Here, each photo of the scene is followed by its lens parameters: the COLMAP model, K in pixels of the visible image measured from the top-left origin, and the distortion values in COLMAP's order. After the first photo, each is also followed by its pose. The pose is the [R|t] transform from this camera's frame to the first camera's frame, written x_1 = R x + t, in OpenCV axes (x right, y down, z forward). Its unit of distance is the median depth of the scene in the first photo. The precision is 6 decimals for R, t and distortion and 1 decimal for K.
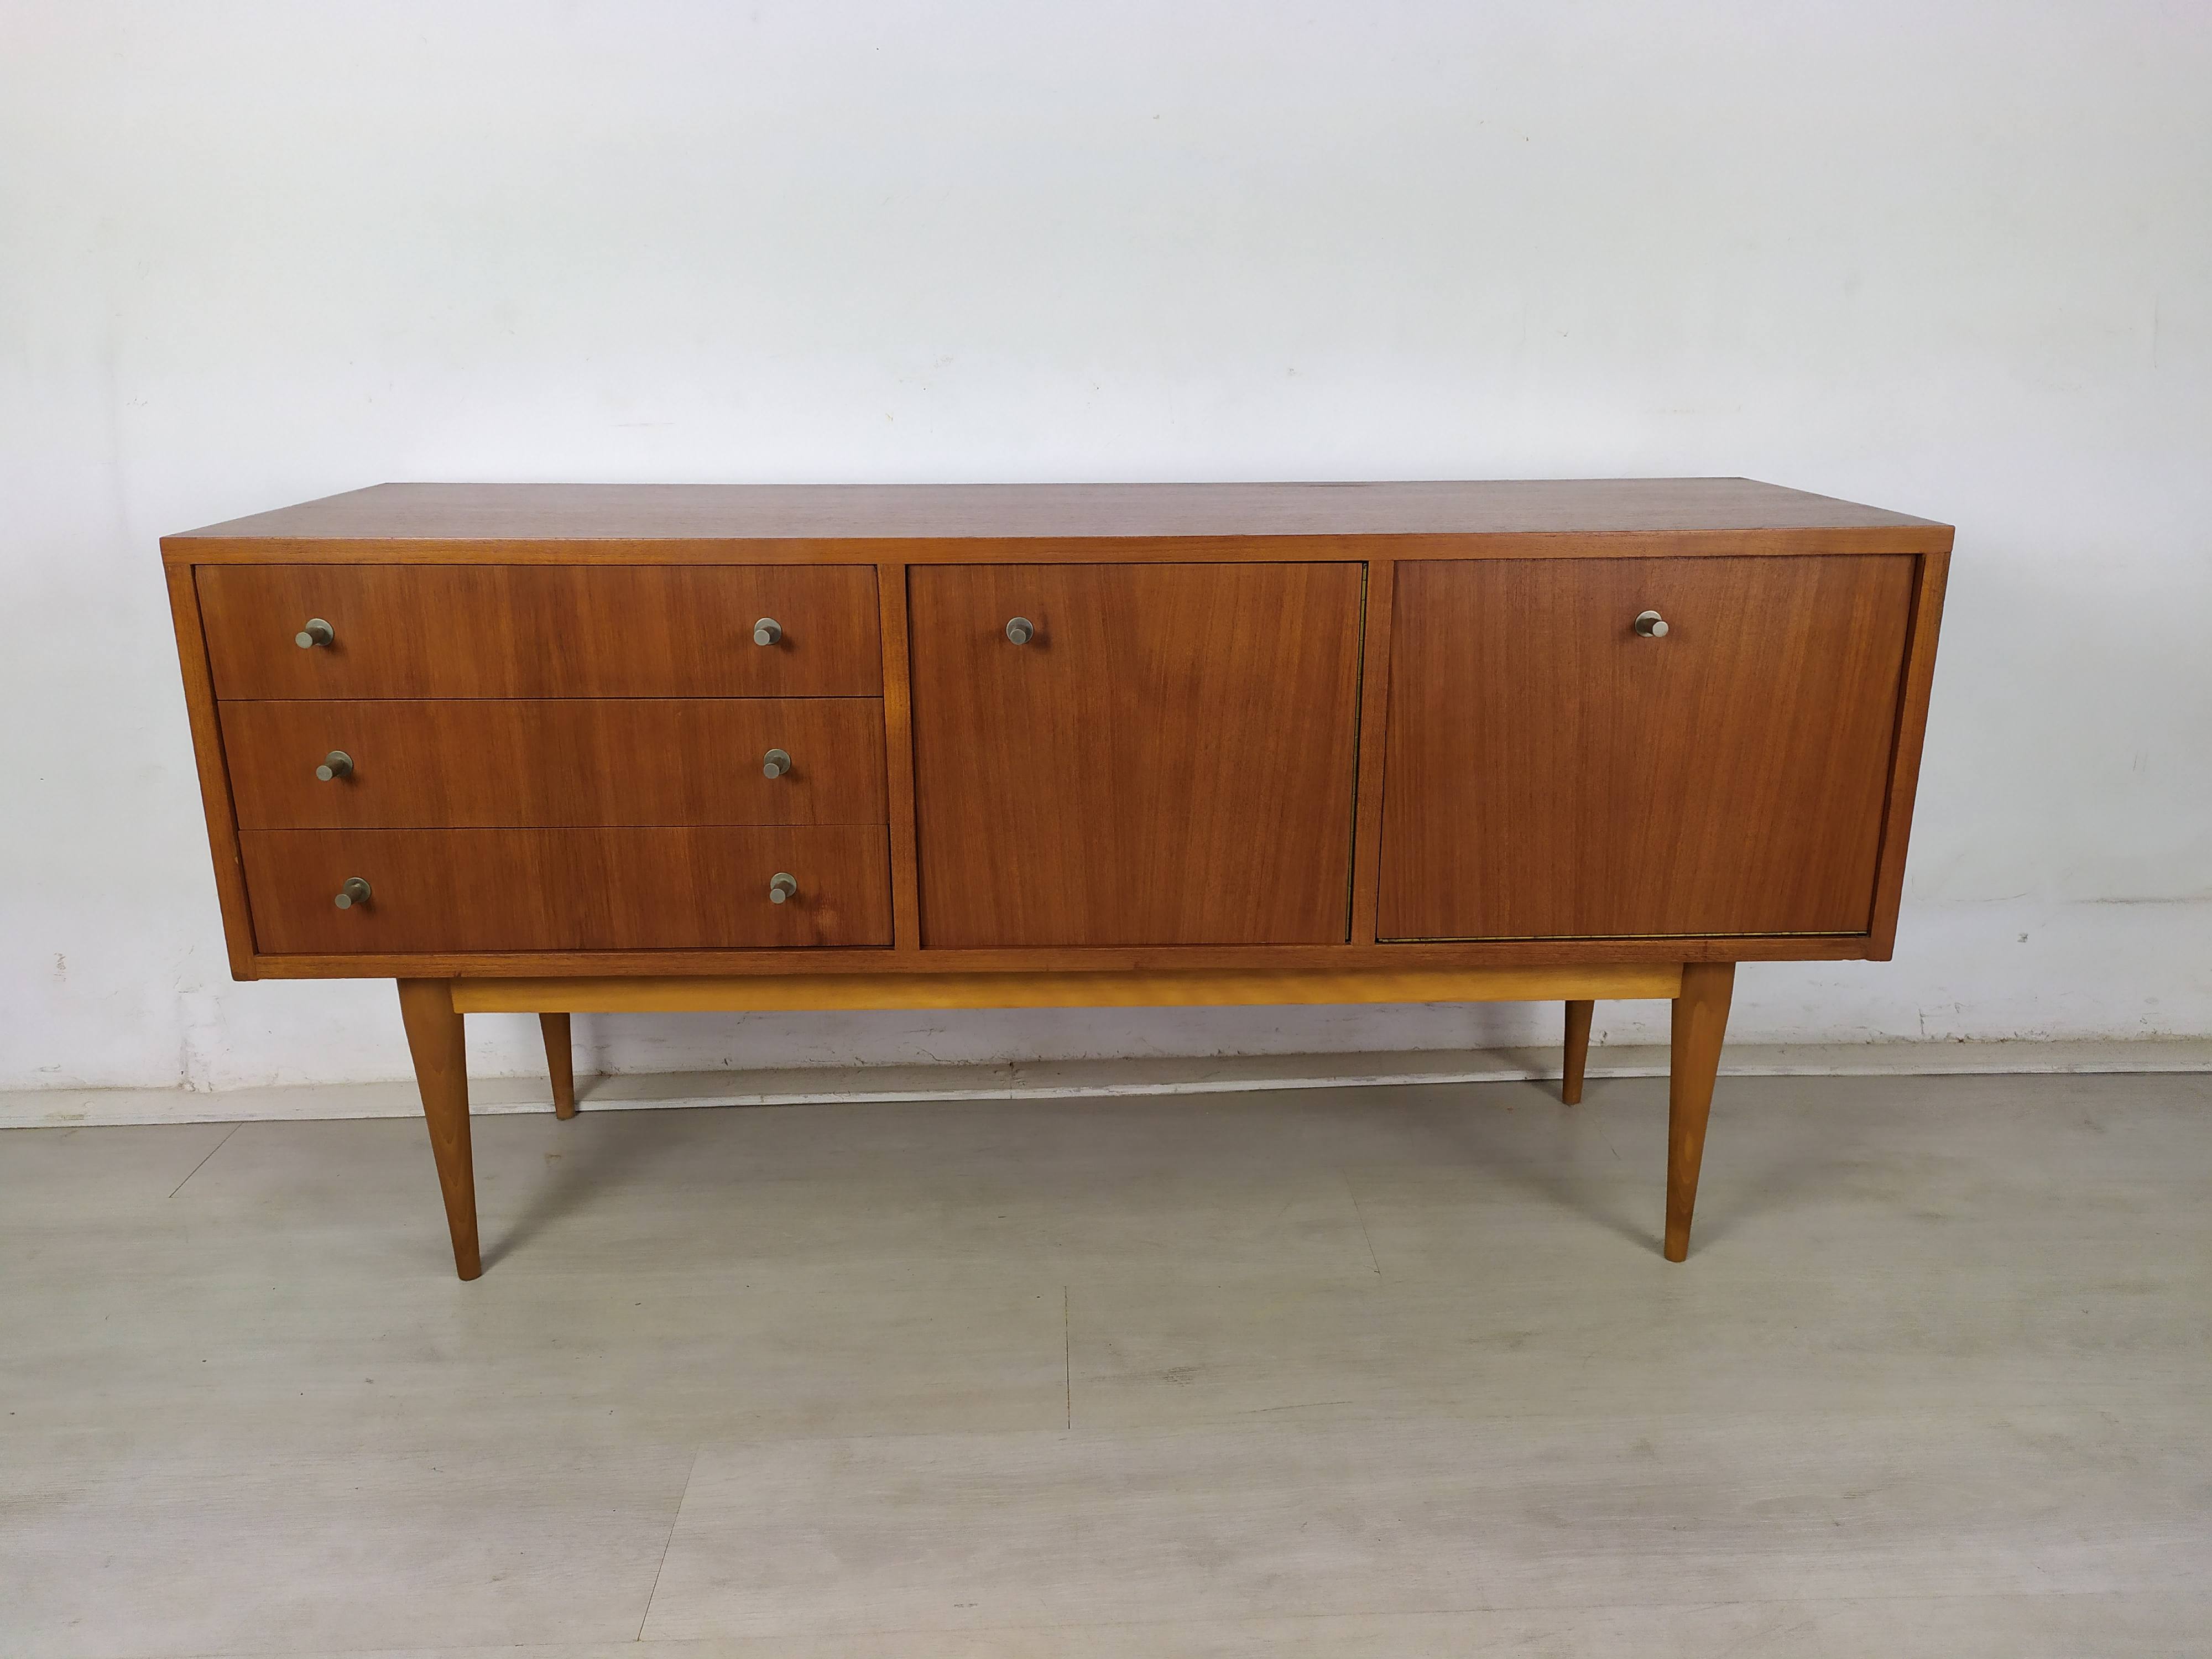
lens RADIAL K [[1643.5, 0, 1124.6], [0, 1643.5, 836.8], [0, 0, 1]] dist [0.058630, -0.075186]
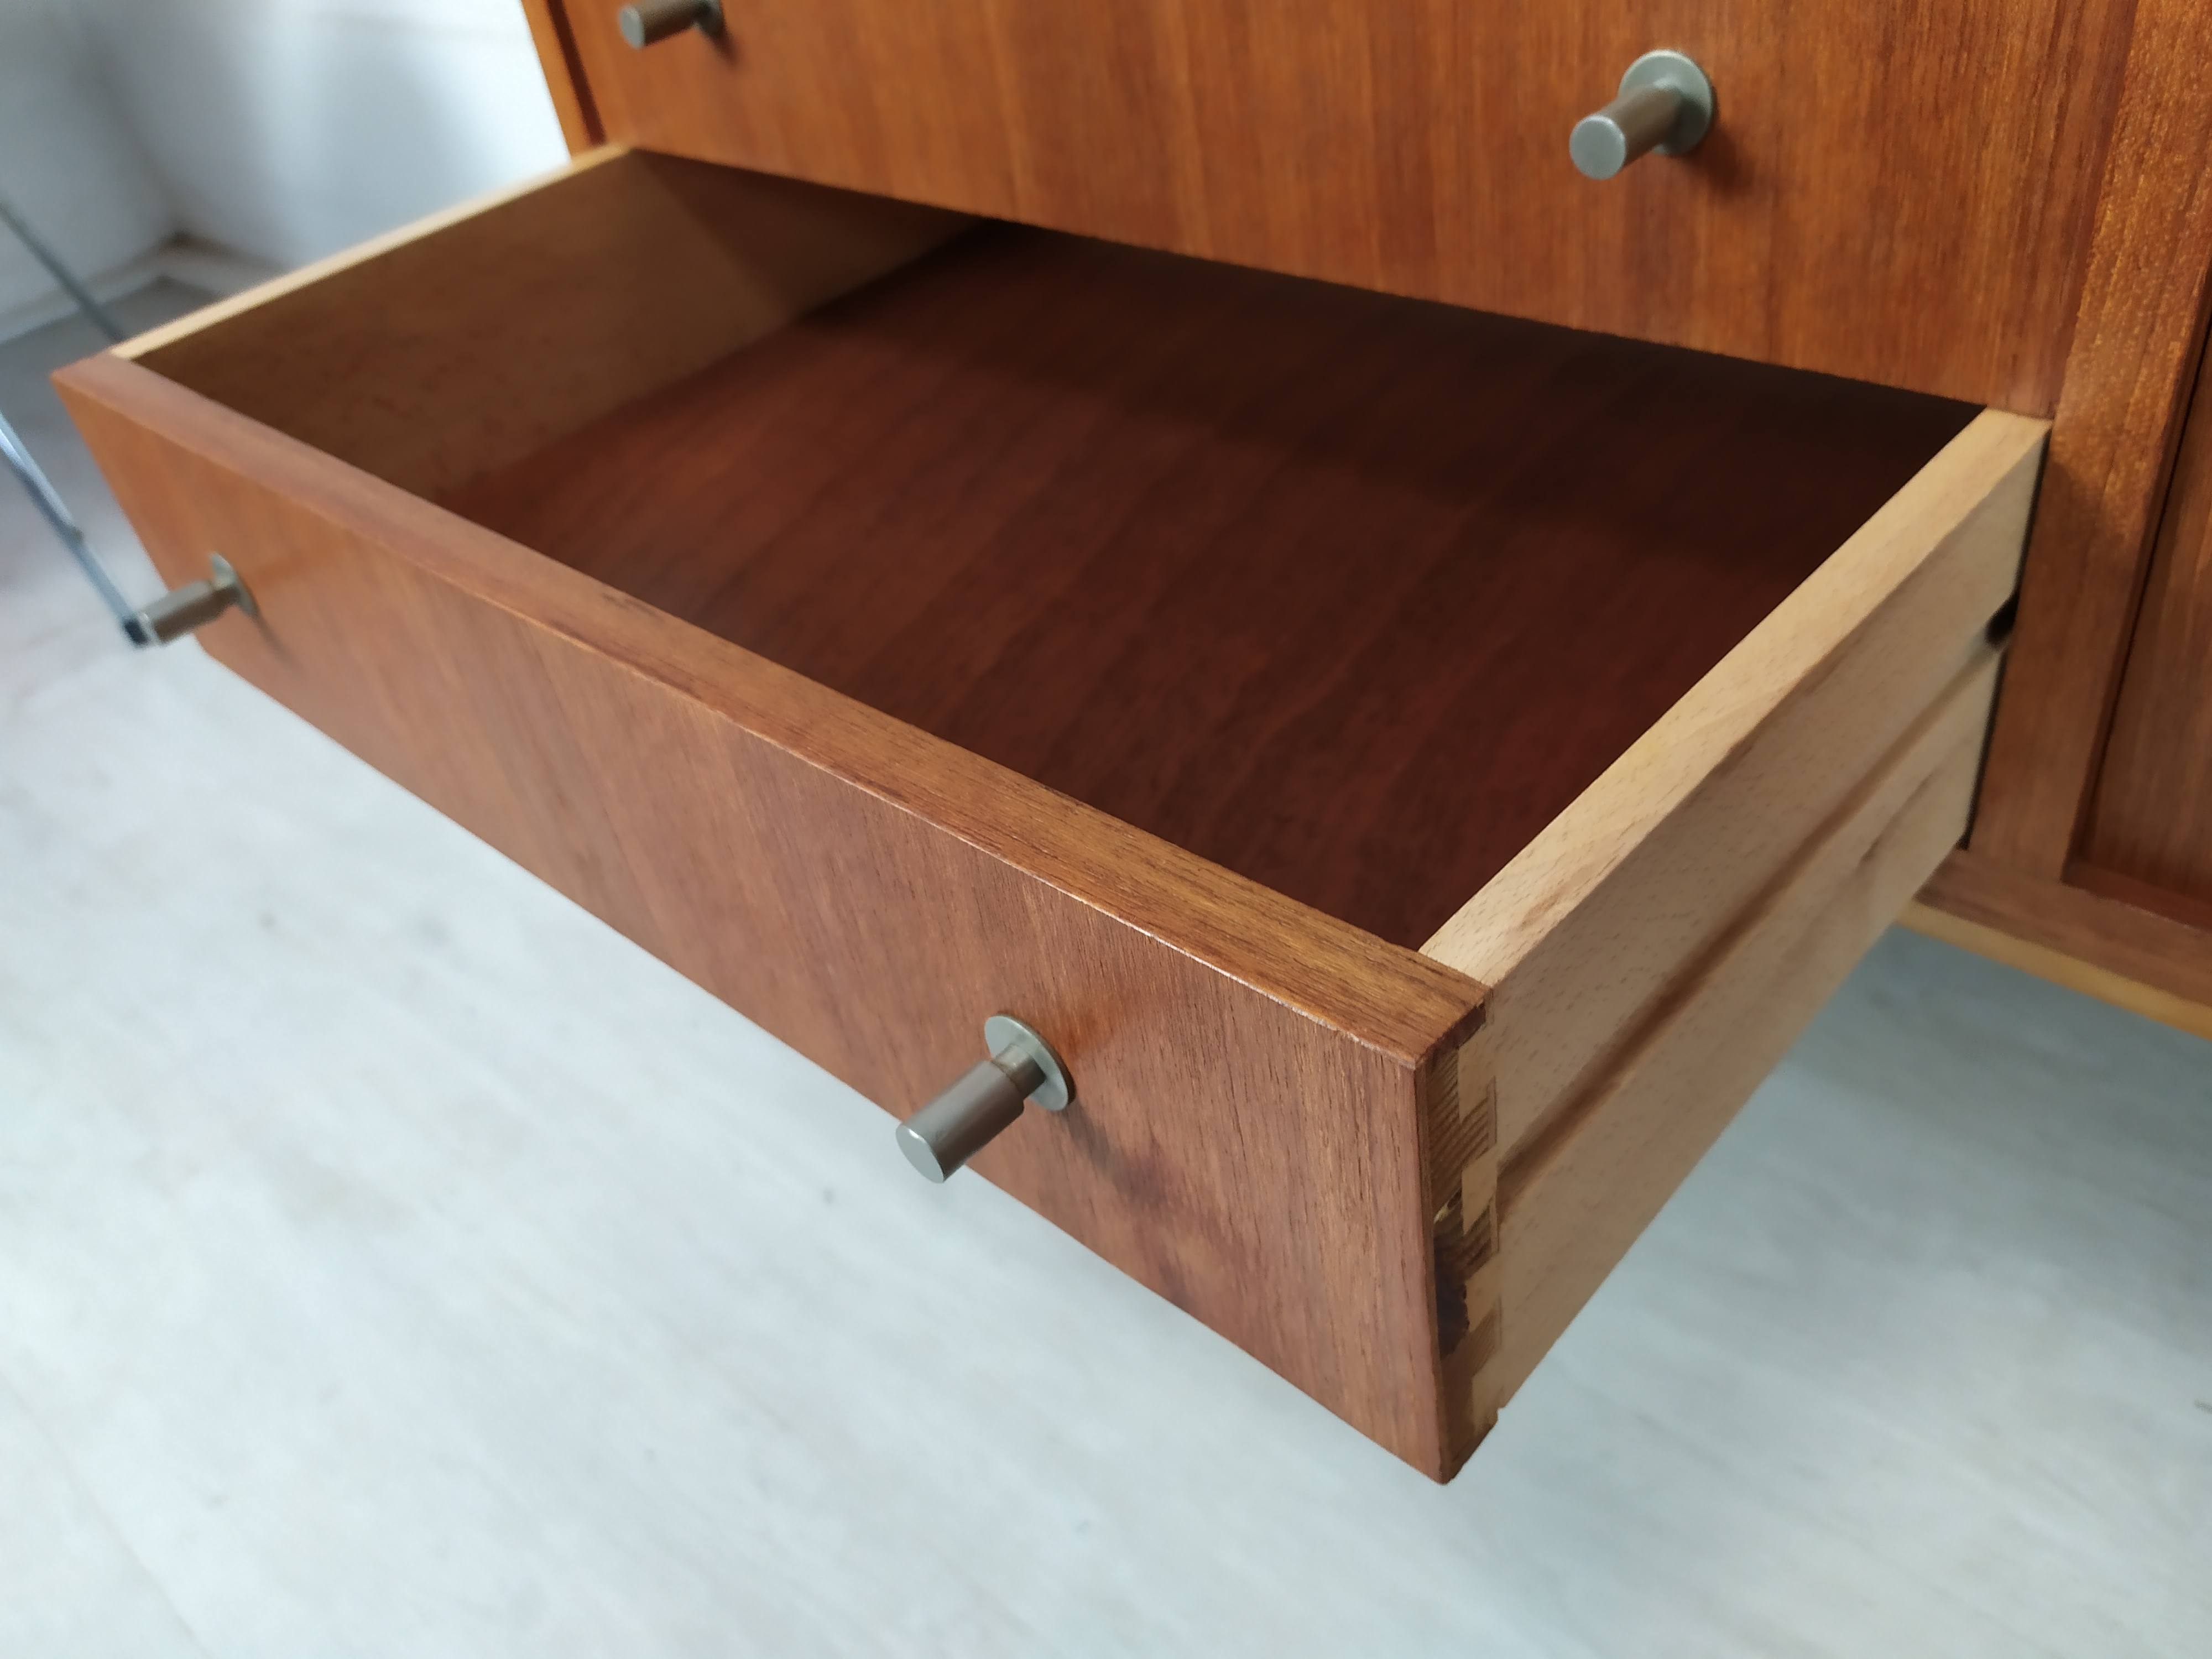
lens RADIAL K [[1749.2, 0, 1105.4], [0, 1749.2, 802.1], [0, 0, 1]] dist [-0.062187, 0.042199]
pose [[0.710916, 0.344571, -0.613082, -0.067420], [-0.069832, 0.902028, 0.425992, -0.055306], [0.699801, -0.260031, 0.665328, 0.718277]]
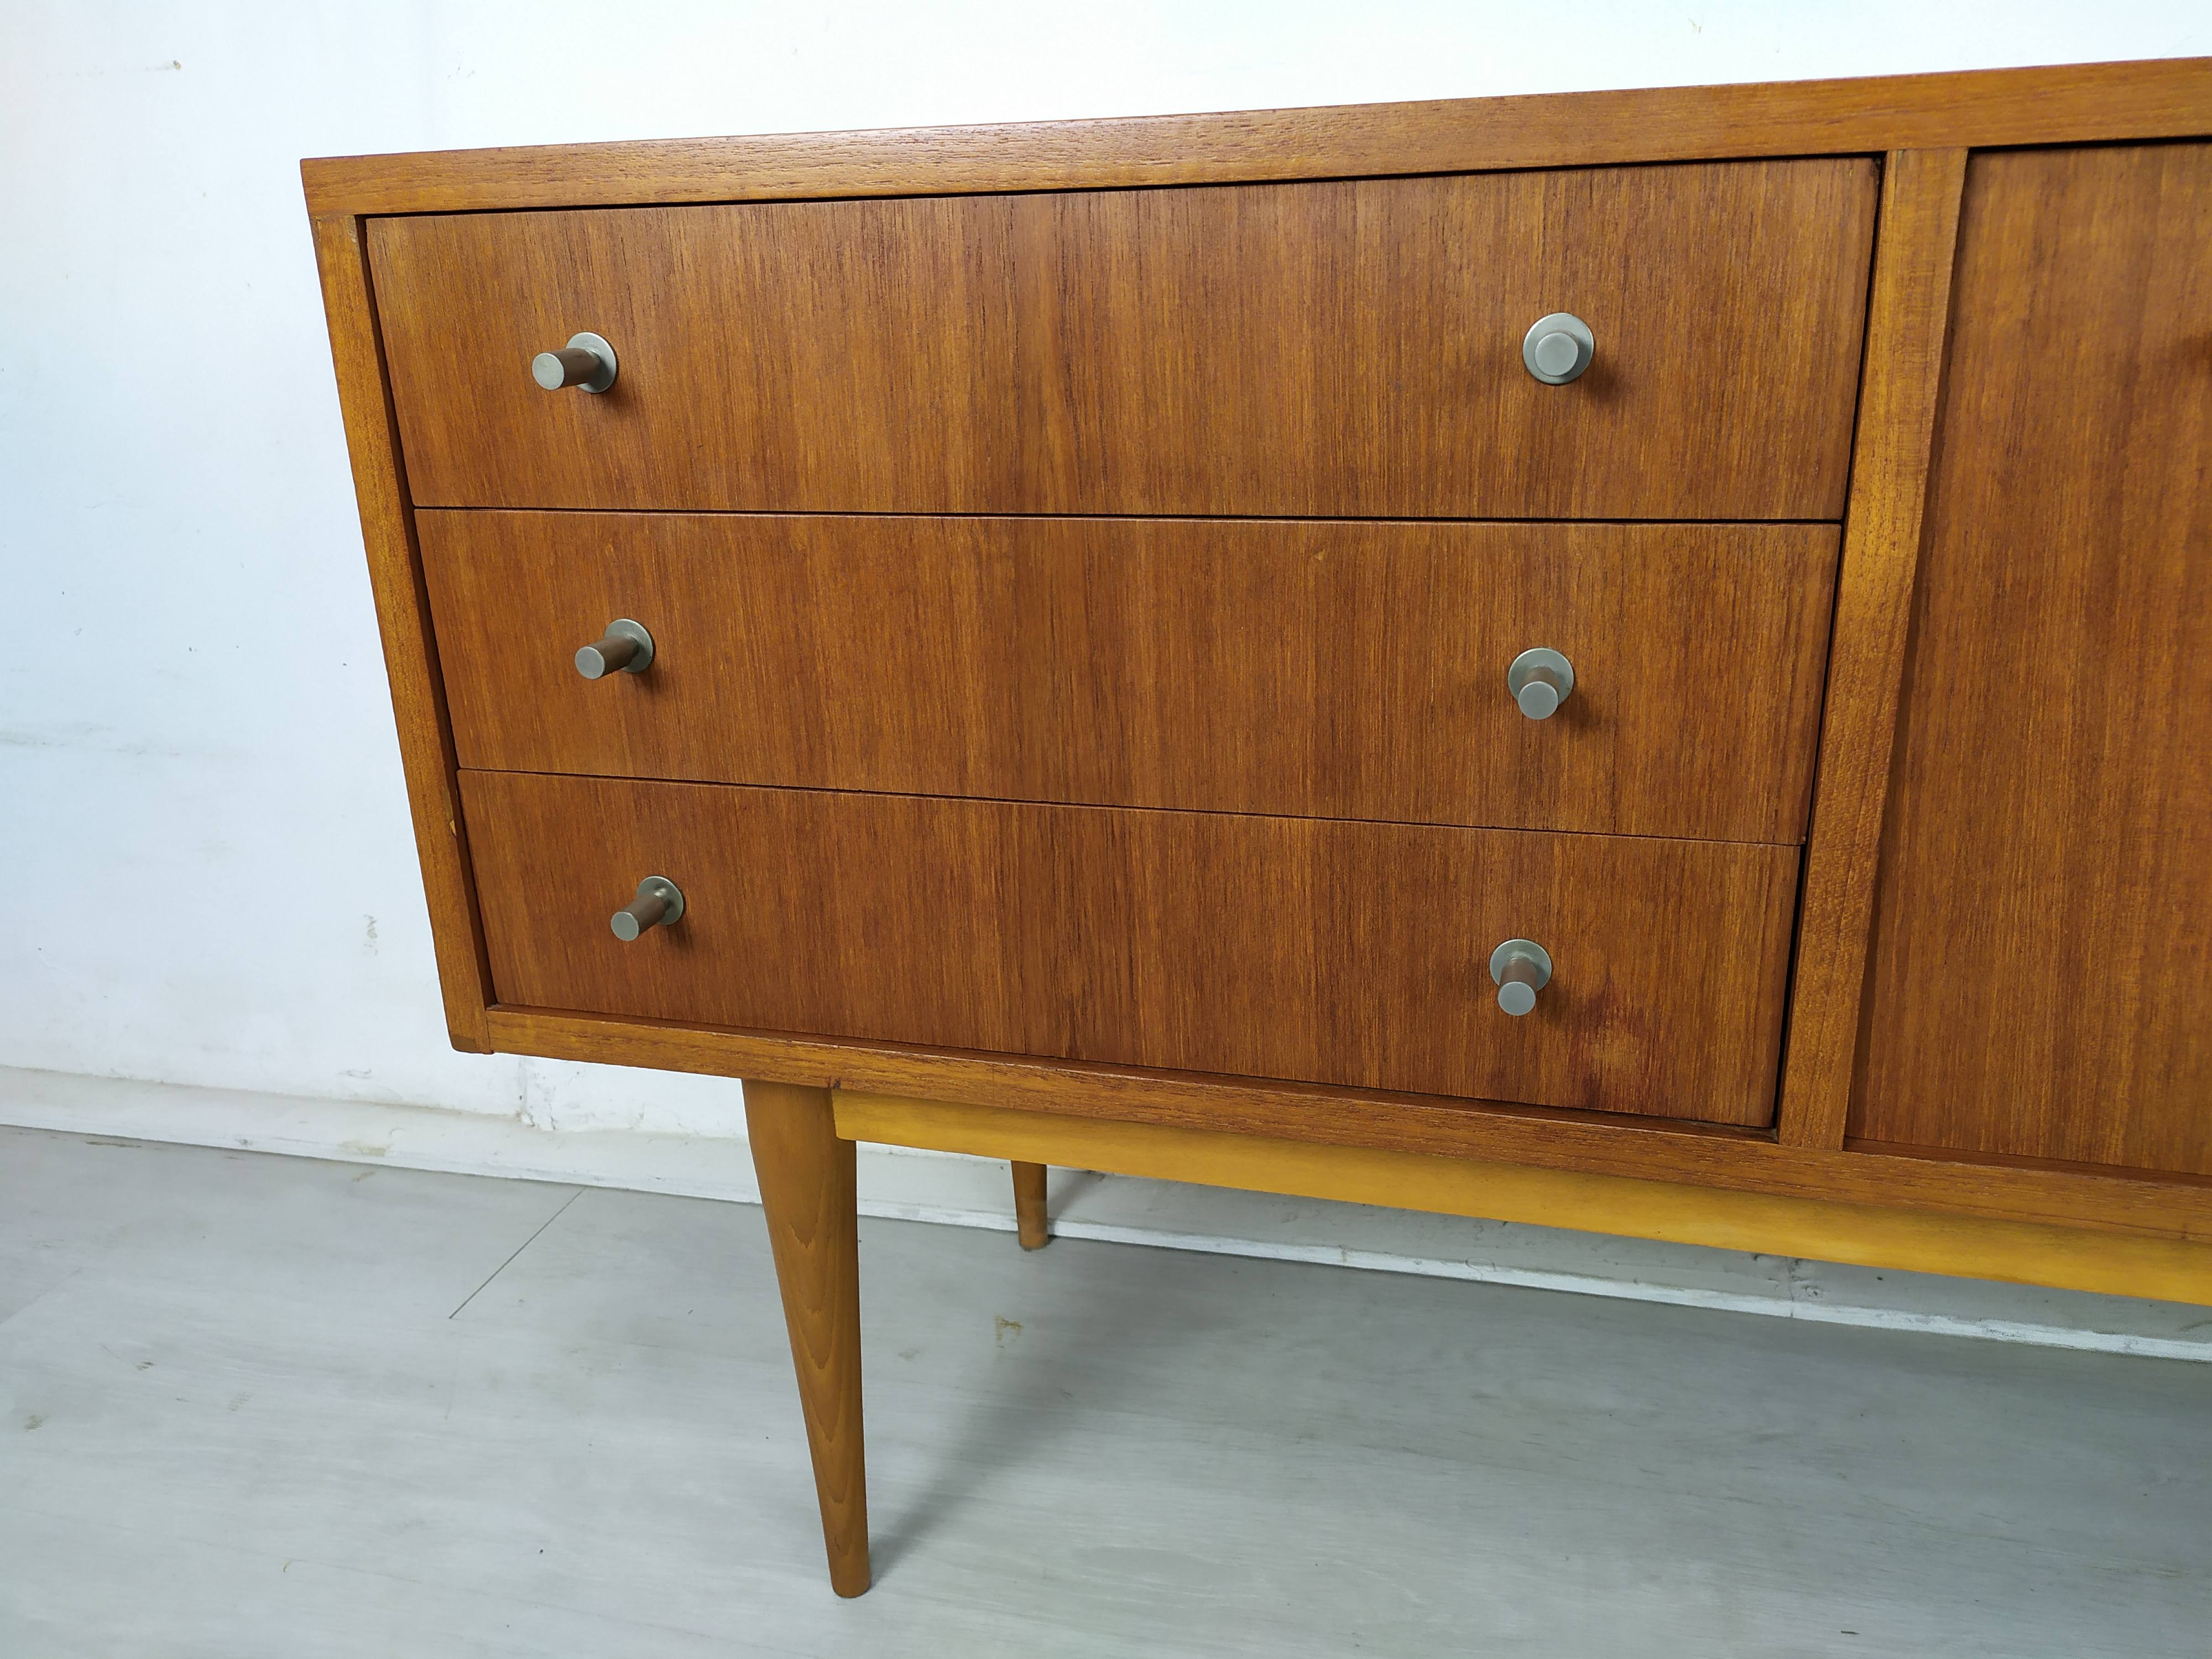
lens RADIAL K [[1654.5, 0, 1123.5], [0, 1654.5, 826.3], [0, 0, 1]] dist [0.061779, -0.079232]
pose [[0.956511, 0.067920, -0.283678, -0.187722], [-0.059431, 0.997492, 0.038438, -0.018093], [0.285578, -0.019907, 0.958149, 0.560973]]
